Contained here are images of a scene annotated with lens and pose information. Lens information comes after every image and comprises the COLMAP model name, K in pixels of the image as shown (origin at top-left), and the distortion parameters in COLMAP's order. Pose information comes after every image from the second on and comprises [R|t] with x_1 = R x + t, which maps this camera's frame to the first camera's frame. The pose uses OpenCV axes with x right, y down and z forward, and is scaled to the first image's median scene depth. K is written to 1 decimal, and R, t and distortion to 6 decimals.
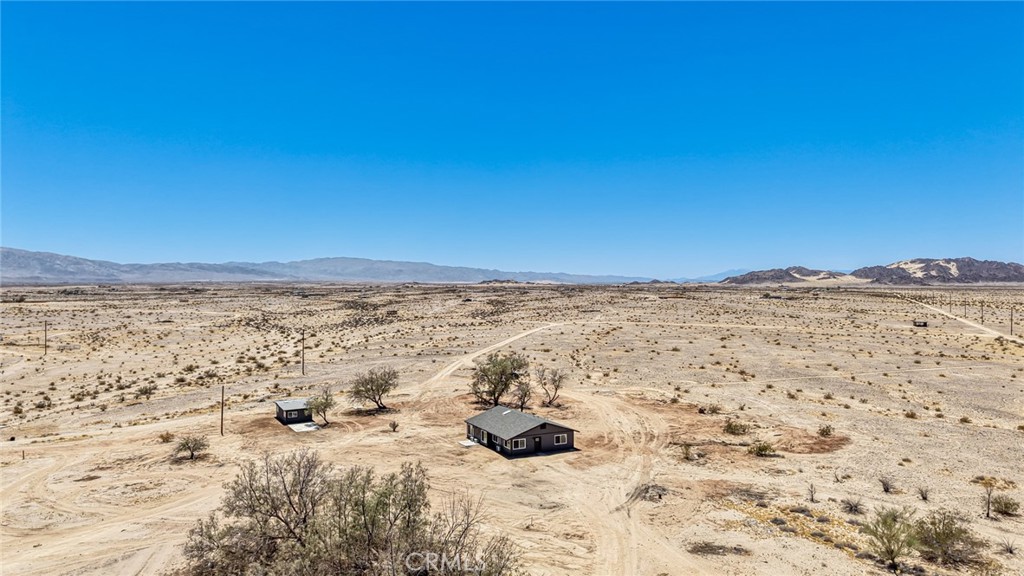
lens RADIAL K [[669.5, 0, 512.0], [0, 669.5, 288.0], [0, 0, 1]] dist [0.043796, -0.001873]
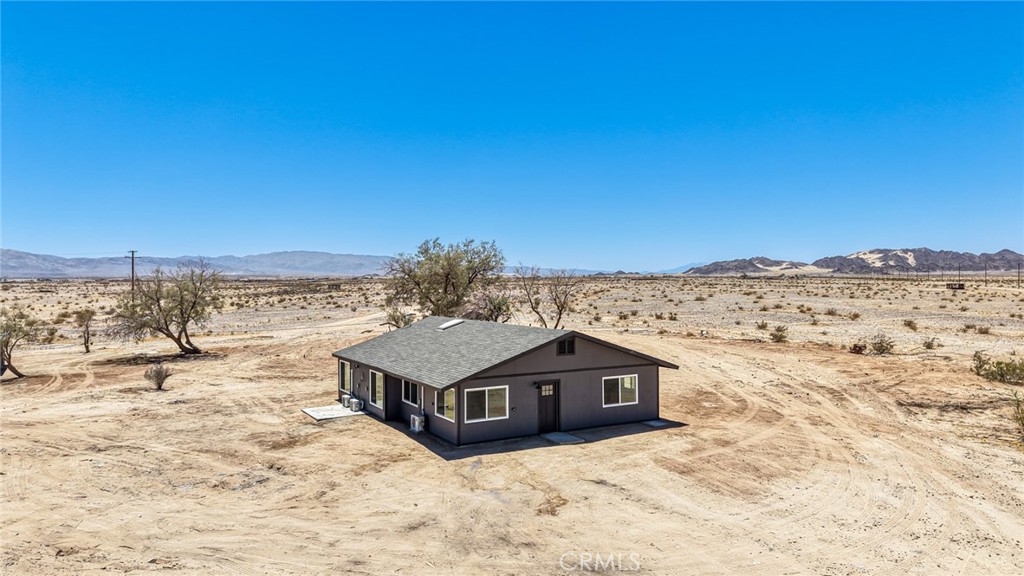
lens RADIAL K [[669.5, 0, 512.0], [0, 669.5, 288.0], [0, 0, 1]] dist [0.043796, -0.001873]
pose [[0.998493, -0.002826, 0.054806, 0.005888], [0.002392, 0.999965, 0.007988, 0.175628], [-0.054827, -0.007845, 0.998465, 0.695469]]
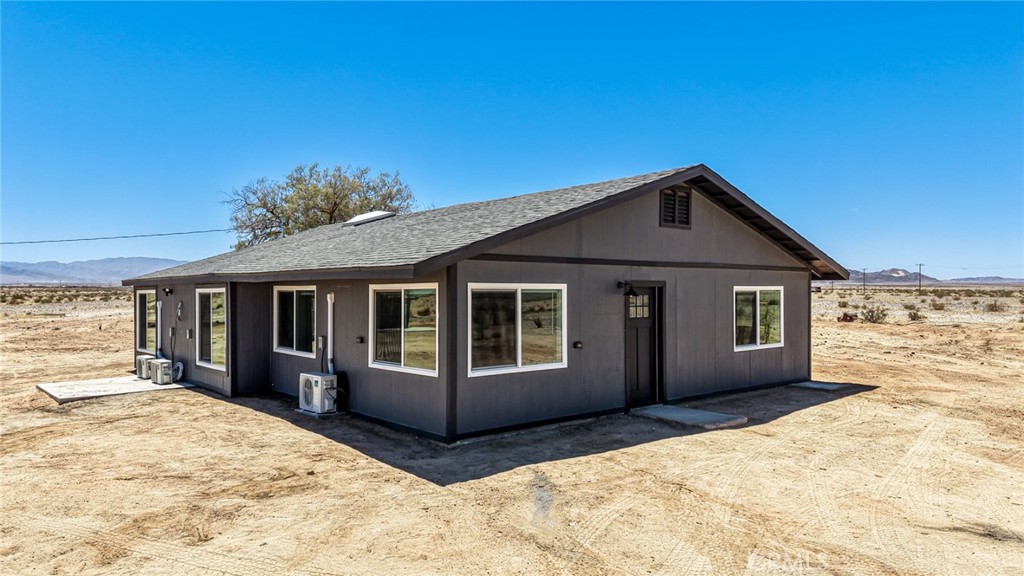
lens RADIAL K [[682.4, 0, 512.0], [0, 682.4, 288.0], [0, 0, 1]] dist [-0.000092, 0.000246]
pose [[0.968652, 0.004133, 0.248388, -0.016518], [-0.002021, 0.999960, -0.008757, 0.220200], [-0.248414, 0.007981, 0.968621, 0.869495]]
